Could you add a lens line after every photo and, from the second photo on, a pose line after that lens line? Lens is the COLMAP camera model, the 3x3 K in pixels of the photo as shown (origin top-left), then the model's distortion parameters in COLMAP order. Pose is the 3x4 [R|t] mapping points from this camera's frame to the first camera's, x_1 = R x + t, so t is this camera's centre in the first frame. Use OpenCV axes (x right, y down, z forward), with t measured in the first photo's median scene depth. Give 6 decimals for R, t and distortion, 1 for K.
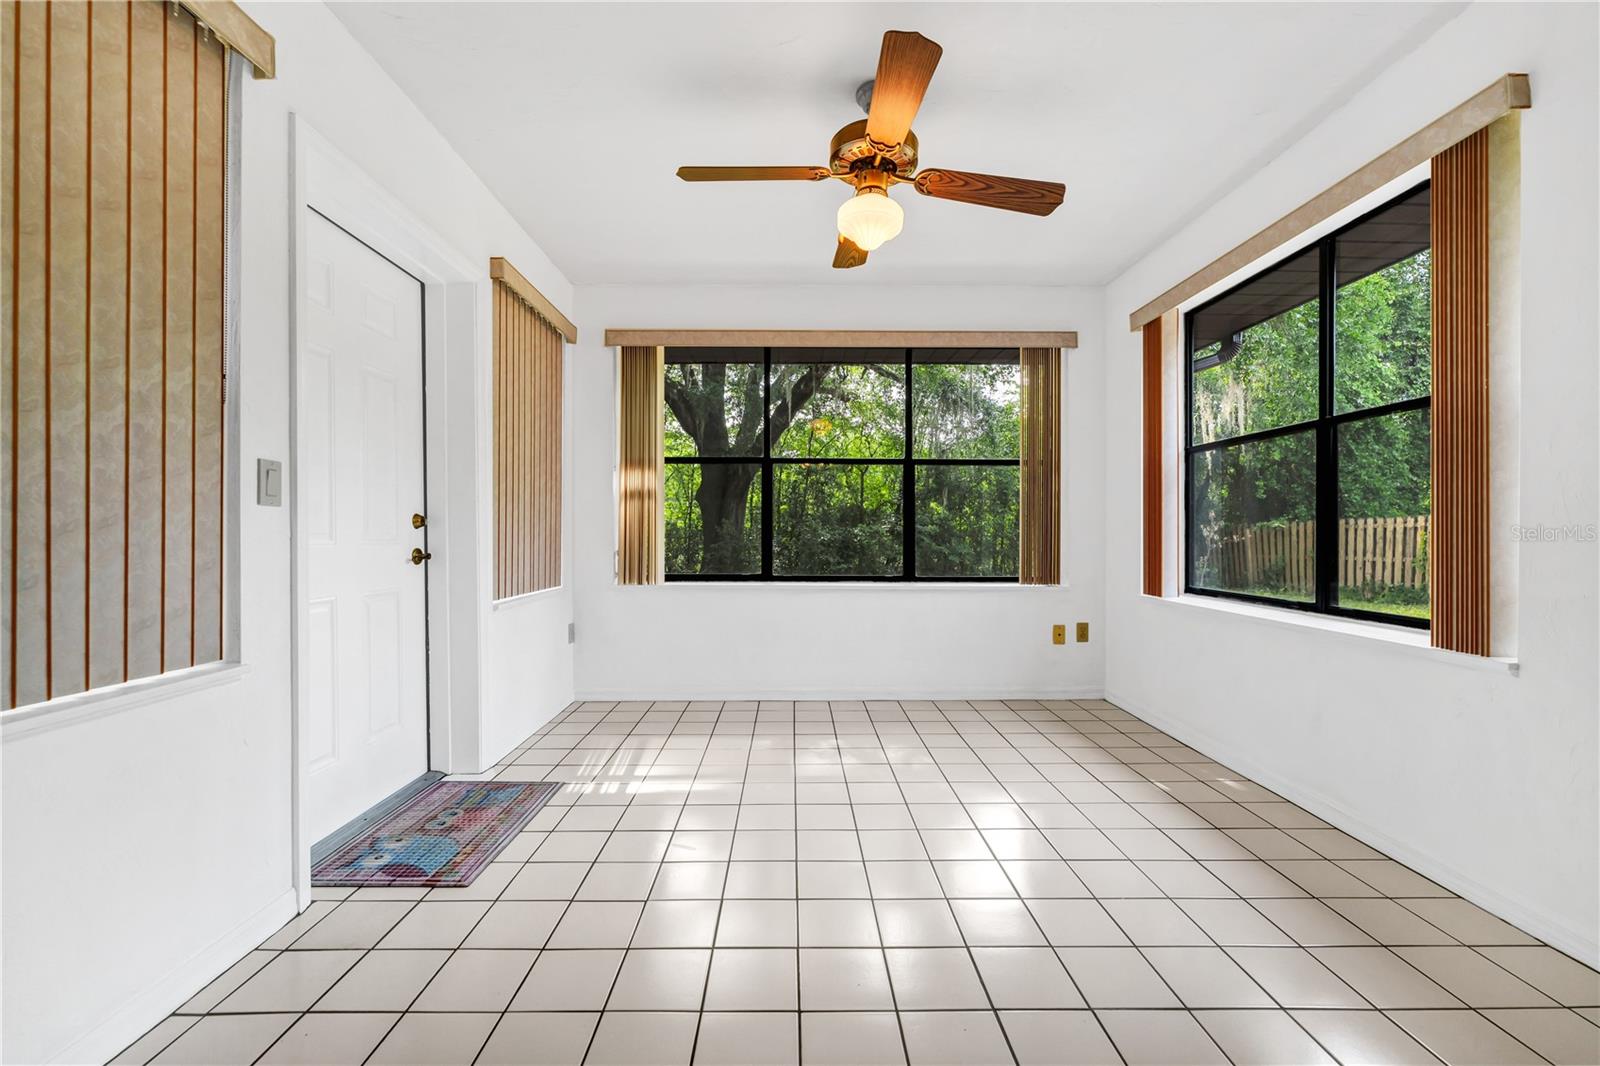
lens RADIAL K [[644.6, 0, 800.0], [0, 644.6, 533.0], [0, 0, 1]] dist [0.001499, 0.000283]
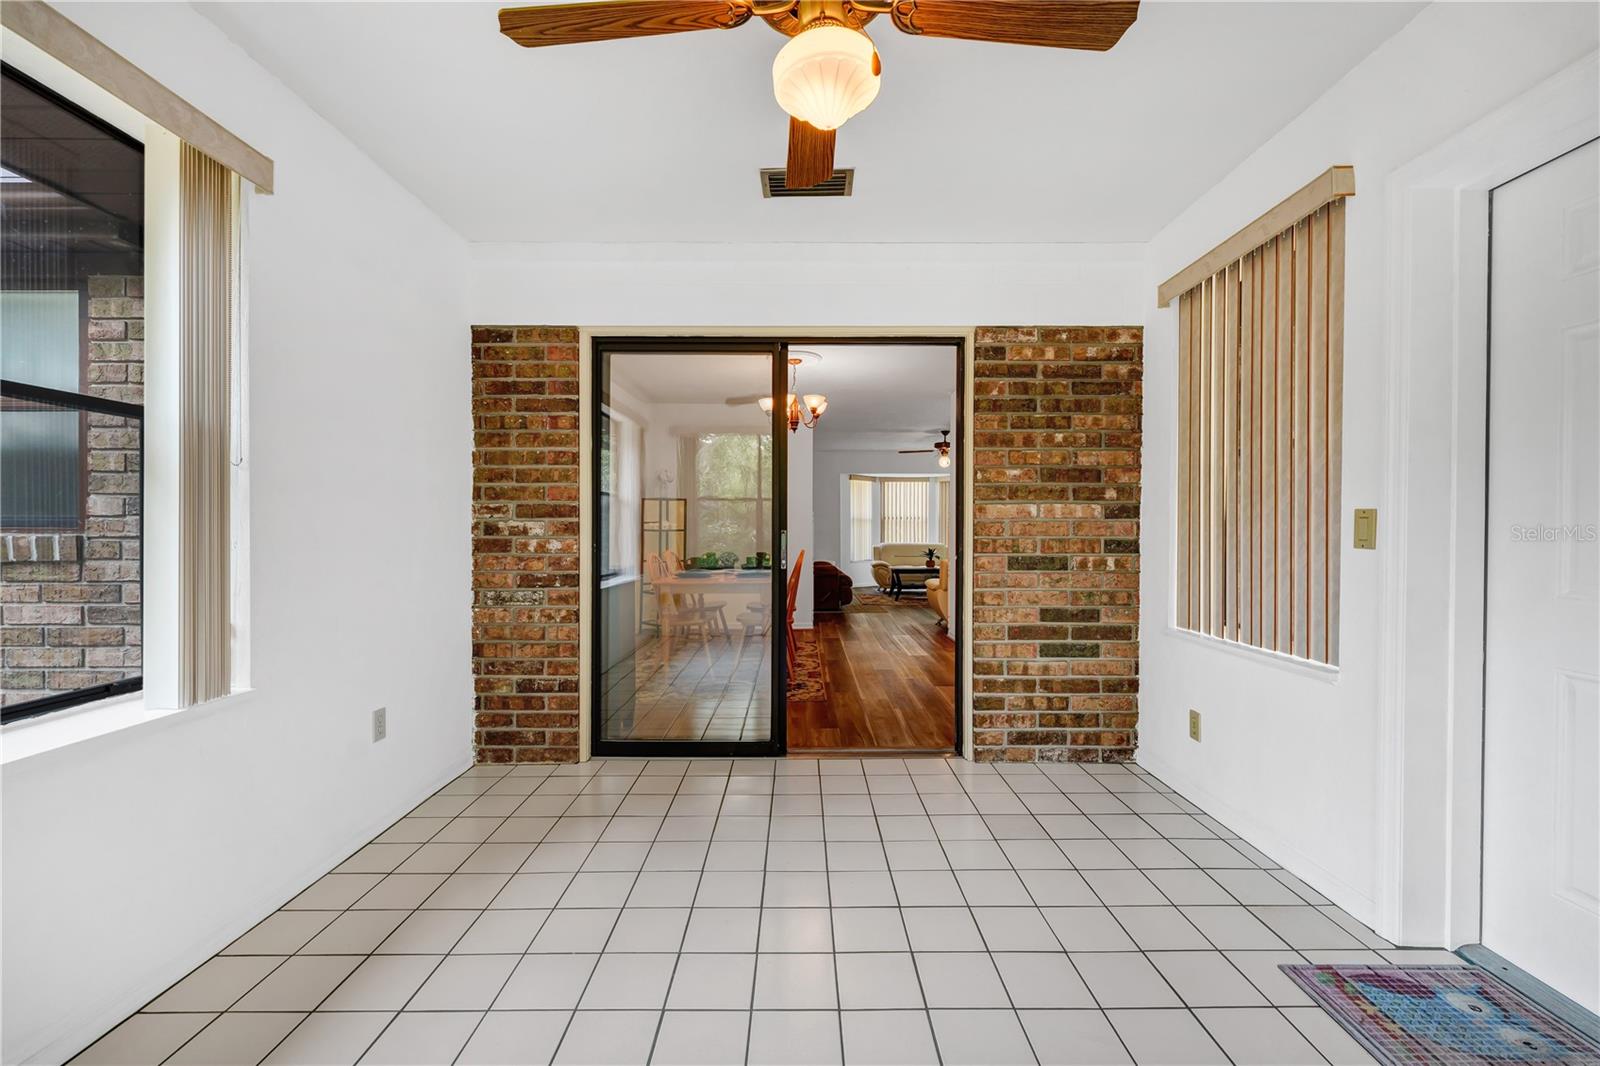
lens RADIAL K [[659.6, 0, 800.0], [0, 659.6, 533.0], [0, 0, 1]] dist [-0.002018, -0.000392]
pose [[-0.999965, -0.002992, 0.007870, 0.154643], [-0.002903, 0.999933, 0.011241, -0.072032], [-0.007903, 0.011218, -0.999906, 1.958151]]
